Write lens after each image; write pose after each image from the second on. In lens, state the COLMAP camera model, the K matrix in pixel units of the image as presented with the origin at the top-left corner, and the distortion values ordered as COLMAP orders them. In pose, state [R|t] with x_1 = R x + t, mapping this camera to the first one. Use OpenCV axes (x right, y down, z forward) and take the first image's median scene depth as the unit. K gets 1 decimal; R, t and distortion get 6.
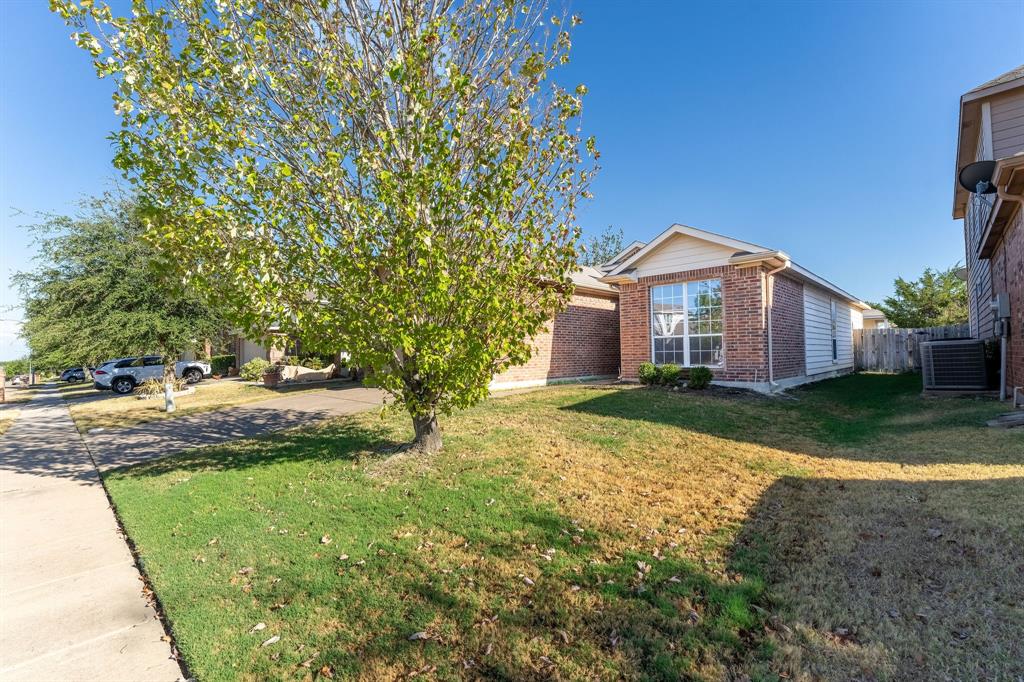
lens RADIAL K [[444.9, 0, 512.9], [0, 444.9, 343.6], [0, 0, 1]] dist [-0.000995, -0.000367]
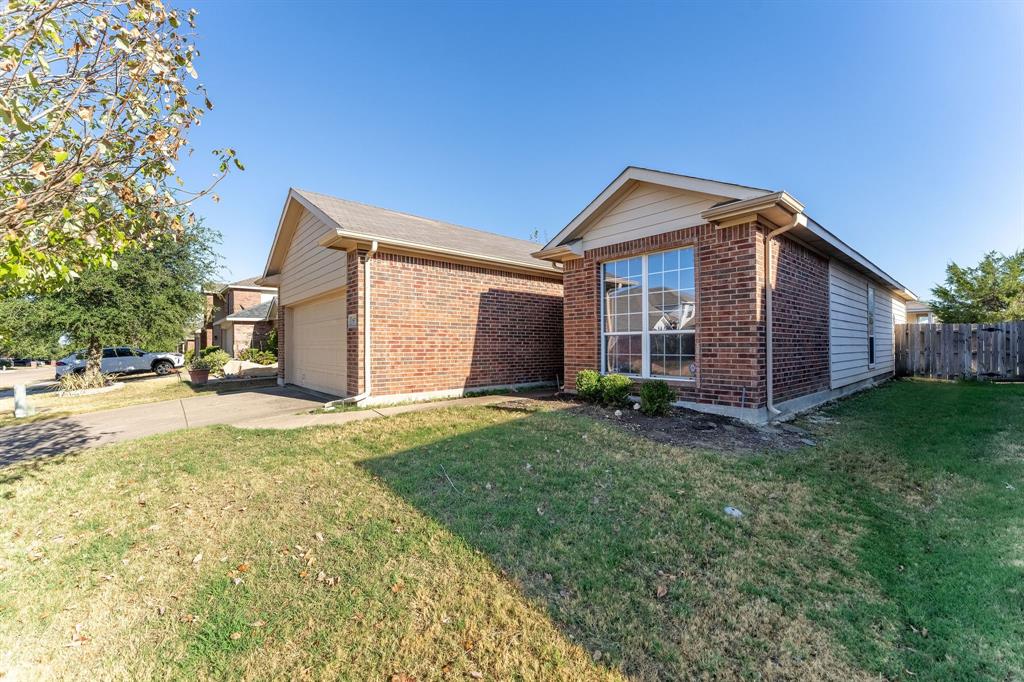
lens RADIAL K [[409.9, 0, 511.4], [0, 409.9, 340.6], [0, 0, 1]] dist [-0.002259, -0.000853]
pose [[0.996286, 0.009811, -0.085549, 0.206744], [-0.008626, 0.999862, 0.014207, -0.010566], [0.085677, -0.013416, 0.996233, 0.305929]]
